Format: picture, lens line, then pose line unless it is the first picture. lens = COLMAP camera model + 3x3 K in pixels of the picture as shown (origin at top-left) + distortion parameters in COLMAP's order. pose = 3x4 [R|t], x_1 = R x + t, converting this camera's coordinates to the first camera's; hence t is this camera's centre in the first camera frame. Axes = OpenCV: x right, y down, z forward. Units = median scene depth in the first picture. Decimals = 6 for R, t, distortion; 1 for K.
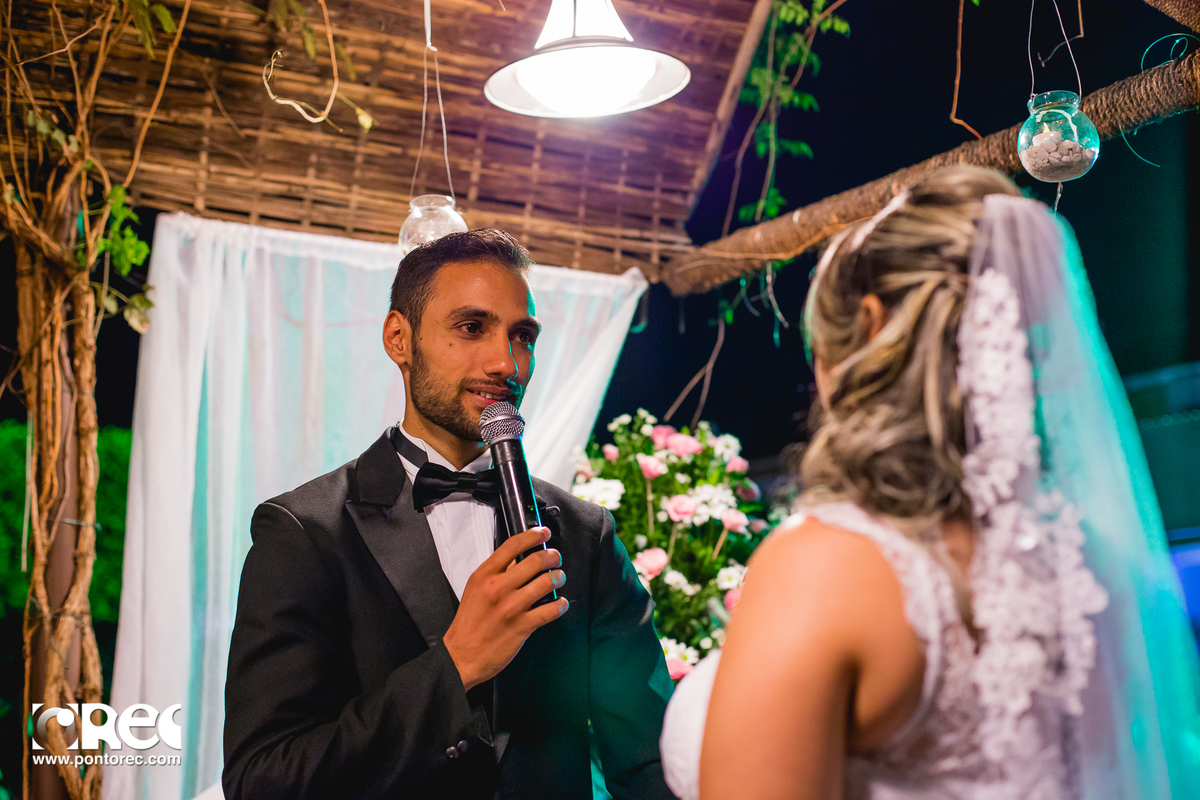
lens RADIAL K [[1754.1, 0, 599.2], [0, 1754.1, 409.1], [0, 0, 1]] dist [-0.120763, 0.000000]
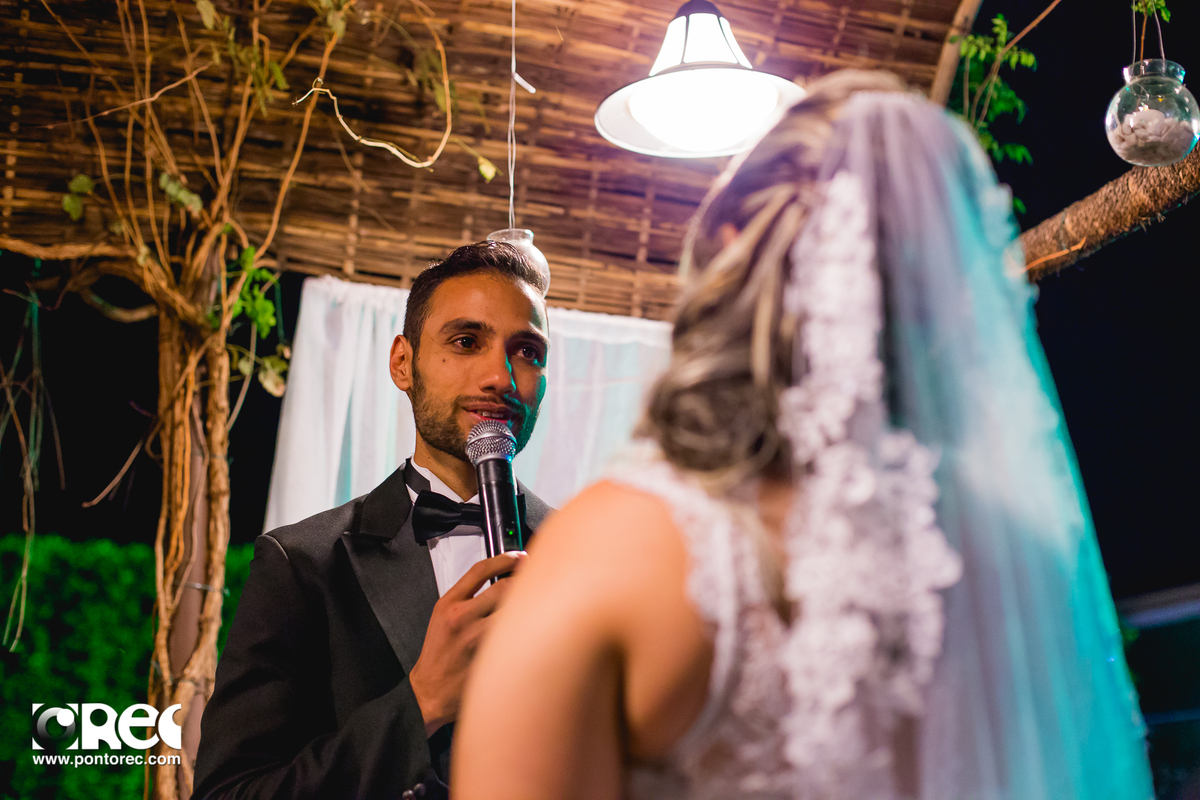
lens RADIAL K [[1754.1, 0, 590.5], [0, 1754.1, 427.2], [0, 0, 1]] dist [-0.120763, 0.000000]
pose [[0.977378, -0.015378, -0.210940, 0.114656], [0.001558, 0.997850, -0.065527, 0.037903], [0.211494, 0.063716, 0.975300, 0.076381]]
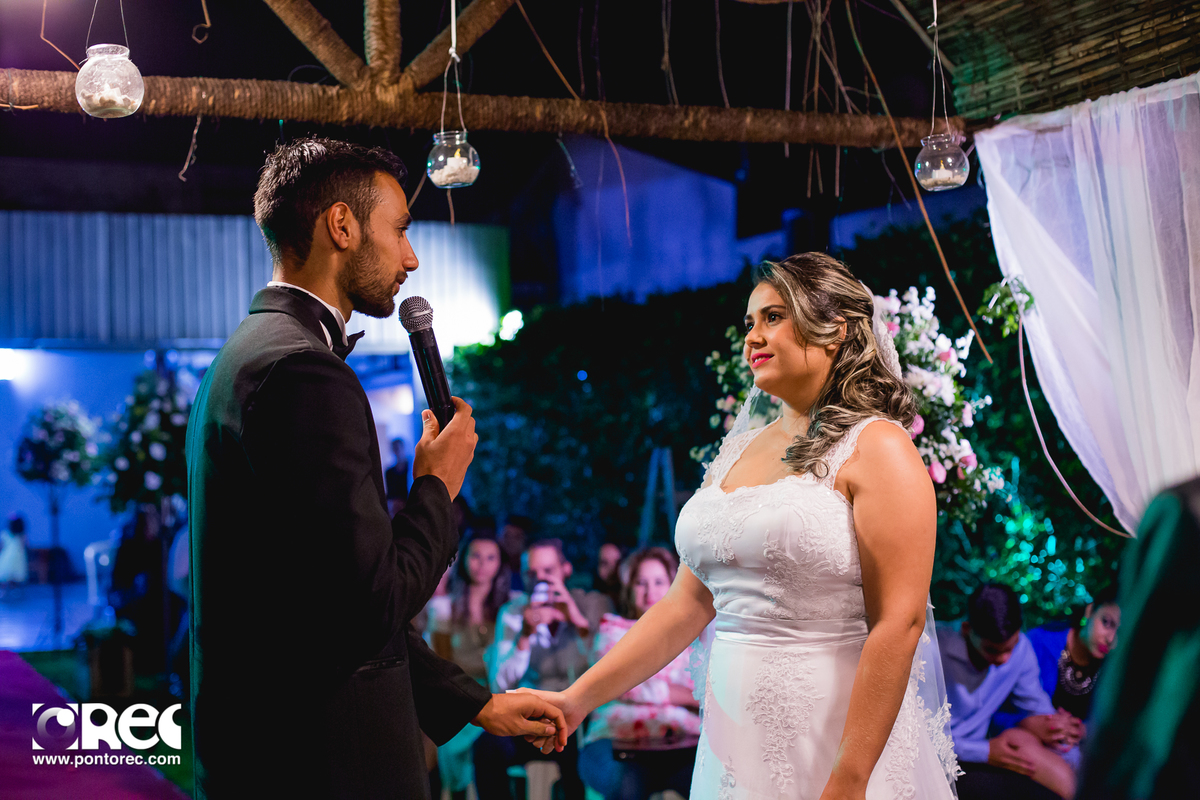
lens RADIAL K [[1754.1, 0, 591.9], [0, 1754.1, 405.0], [0, 0, 1]] dist [-0.120763, 0.000000]
pose [[0.124854, 0.069438, 0.989742, -0.883182], [-0.138627, 0.988984, -0.051897, 0.085713], [-0.982443, -0.130725, 0.133105, 0.461735]]
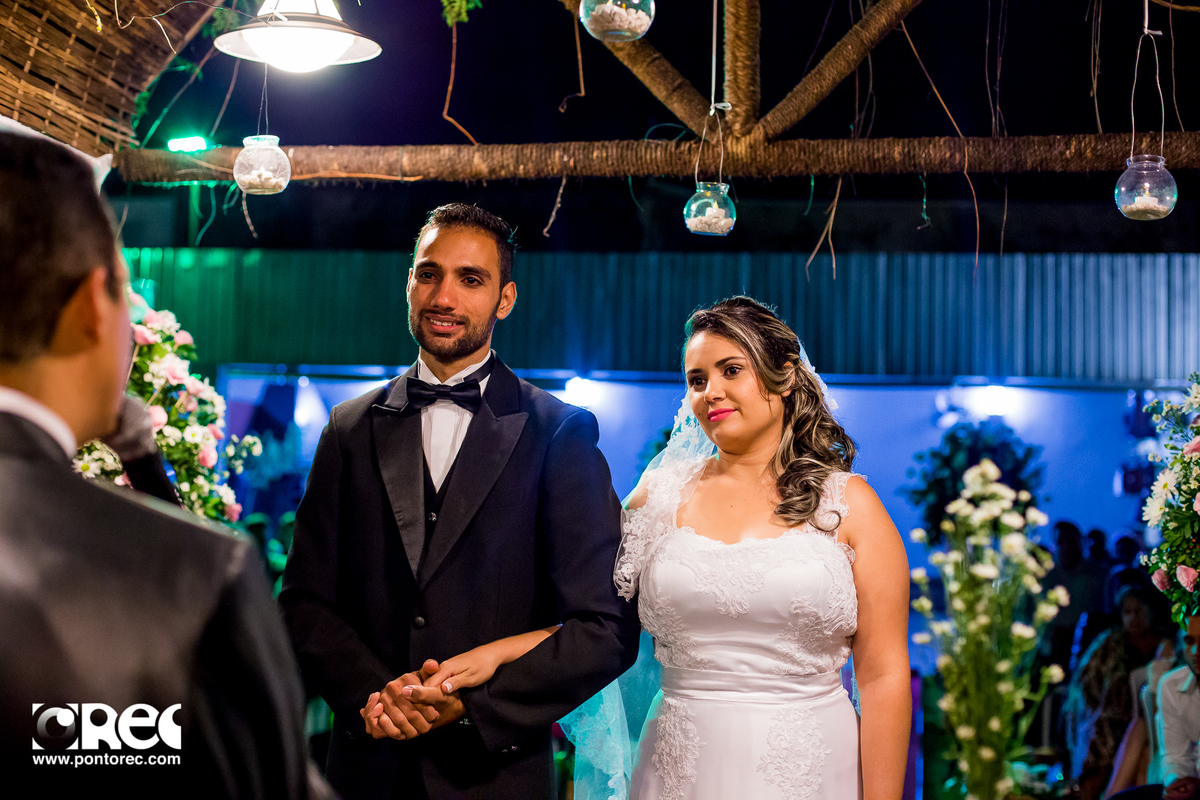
lens RADIAL K [[1754.1, 0, 608.8], [0, 1754.1, 405.4], [0, 0, 1]] dist [-0.120763, 0.000000]
pose [[0.676477, 0.098109, 0.729900, -0.676048], [-0.171663, 0.984793, 0.026727, -0.005793], [-0.716178, -0.143377, 0.683031, -0.035980]]
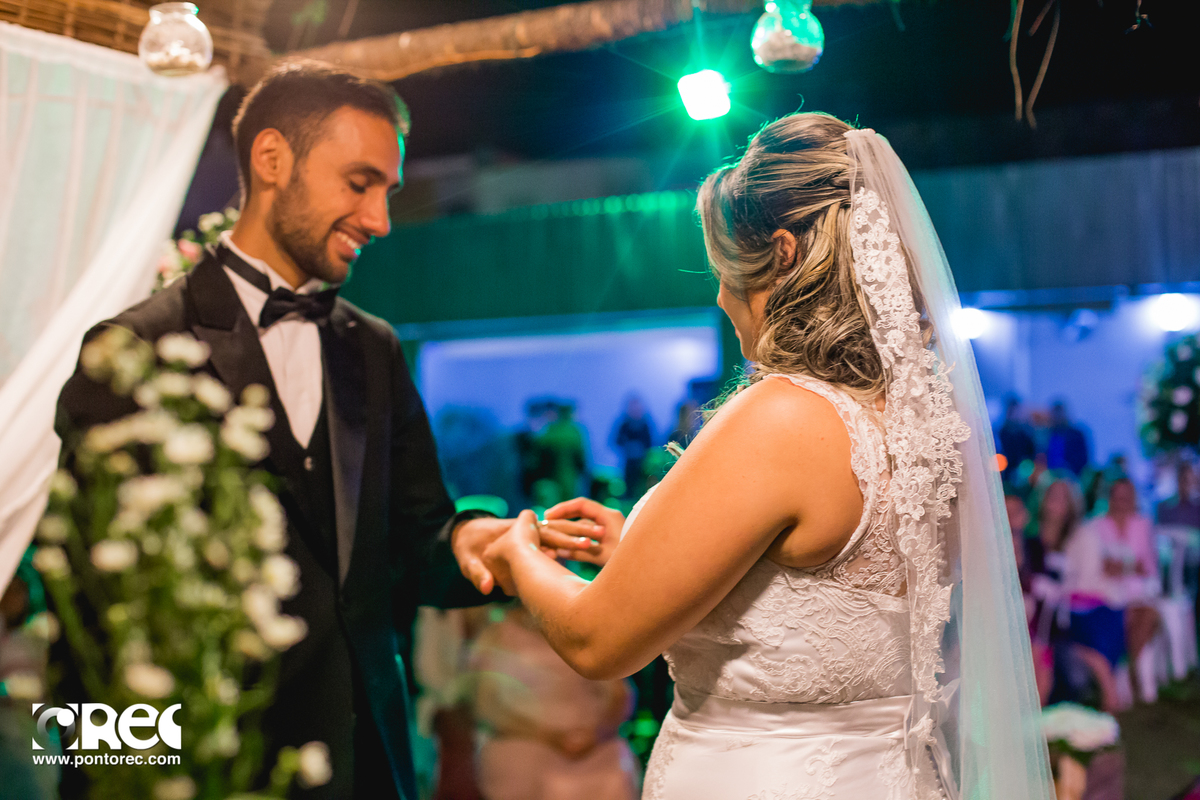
lens RADIAL K [[1754.1, 0, 609.2], [0, 1754.1, 405.0], [0, 0, 1]] dist [-0.120763, 0.000000]
pose [[0.899750, 0.034197, 0.435064, -0.243963], [-0.089112, 0.990317, 0.106450, -0.017317], [-0.427211, -0.134548, 0.894085, -0.015893]]
